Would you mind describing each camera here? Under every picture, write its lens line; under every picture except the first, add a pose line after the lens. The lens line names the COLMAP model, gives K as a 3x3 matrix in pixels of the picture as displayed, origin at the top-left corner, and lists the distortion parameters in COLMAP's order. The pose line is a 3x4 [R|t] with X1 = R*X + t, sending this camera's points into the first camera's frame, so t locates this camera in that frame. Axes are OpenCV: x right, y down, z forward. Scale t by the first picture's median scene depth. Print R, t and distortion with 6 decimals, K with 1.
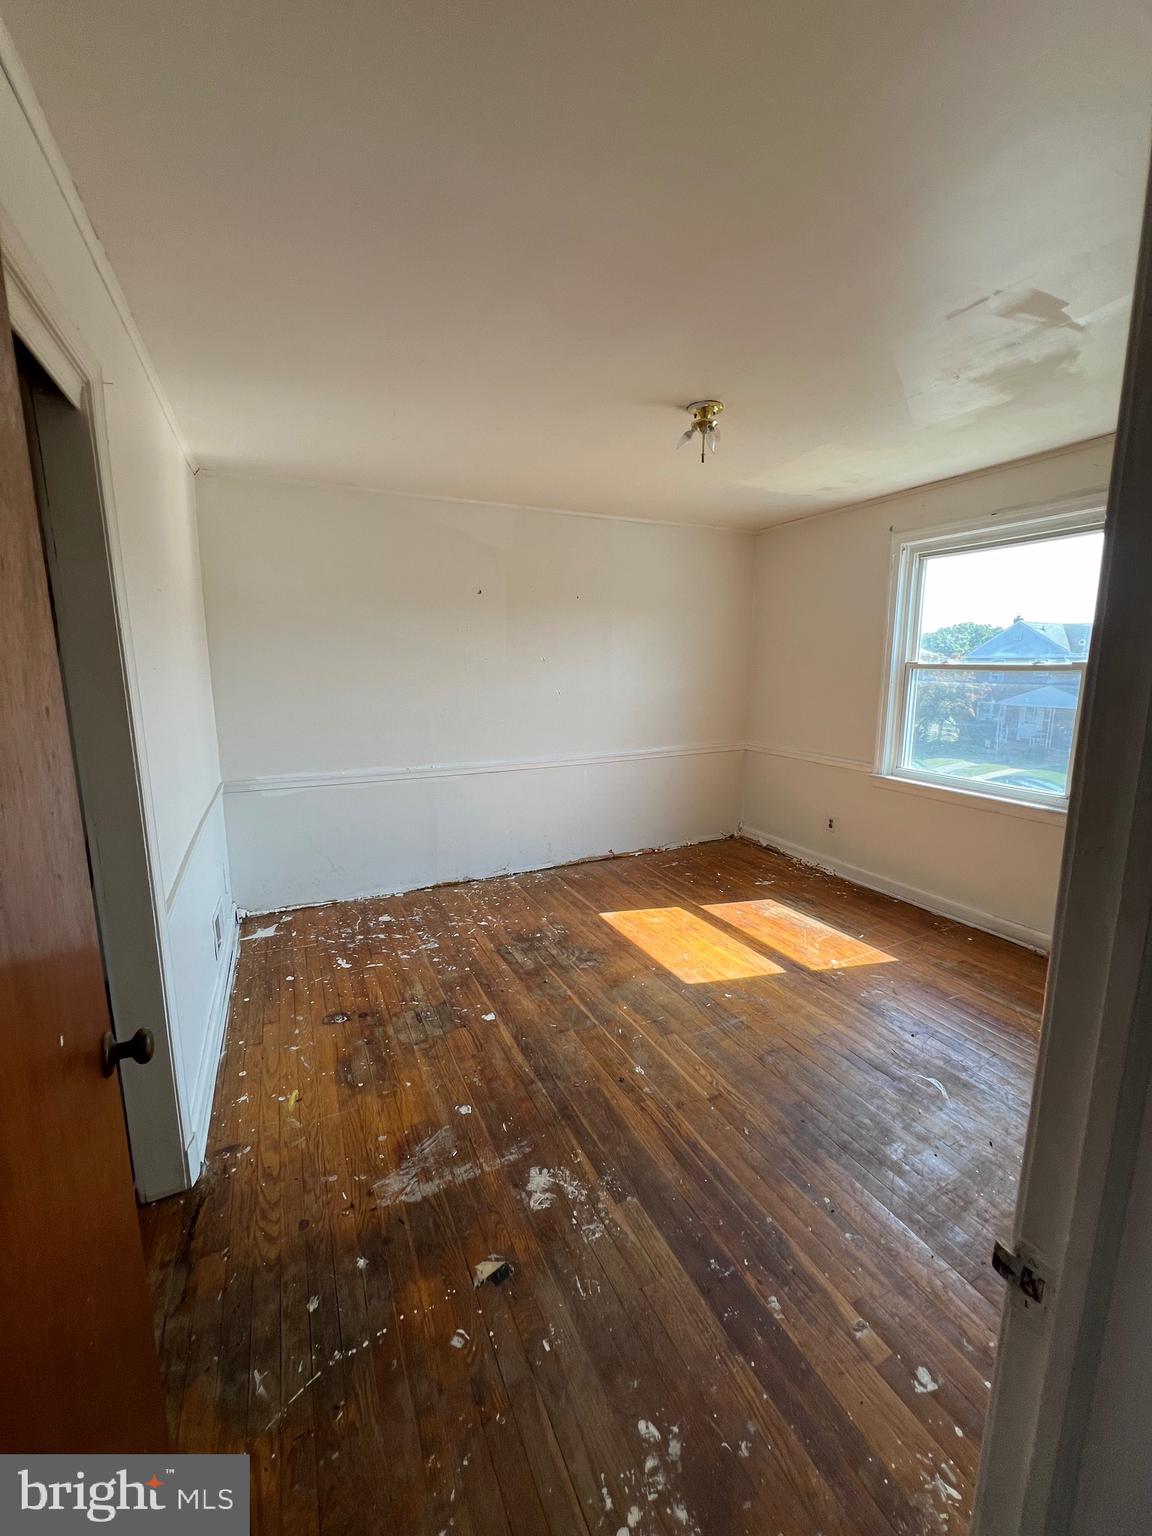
lens RADIAL K [[611.9, 0, 580.1], [0, 611.9, 766.7], [0, 0, 1]] dist [-0.001885, 0.000947]
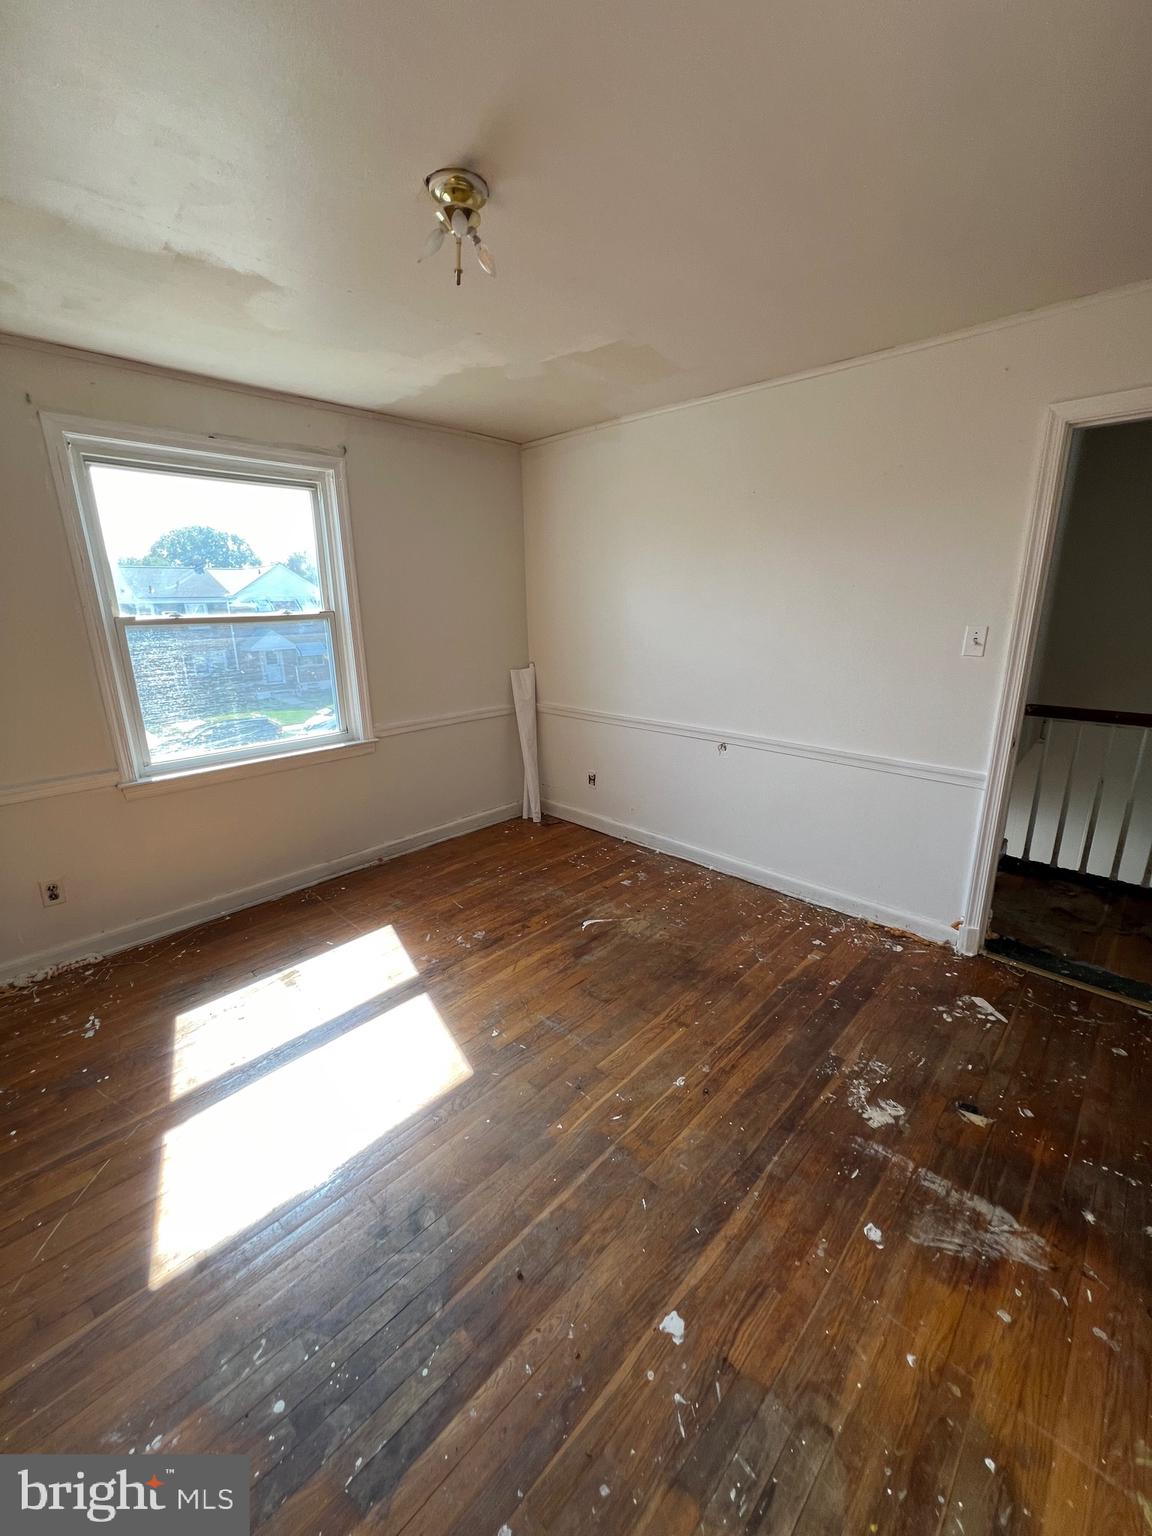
lens RADIAL K [[611.9, 0, 580.1], [0, 611.9, 766.7], [0, 0, 1]] dist [-0.001885, 0.000947]
pose [[-0.344691, -0.241158, 0.907211, -0.563363], [0.177645, 0.932217, 0.315301, -0.238444], [-0.921754, 0.269843, -0.278486, 1.301590]]
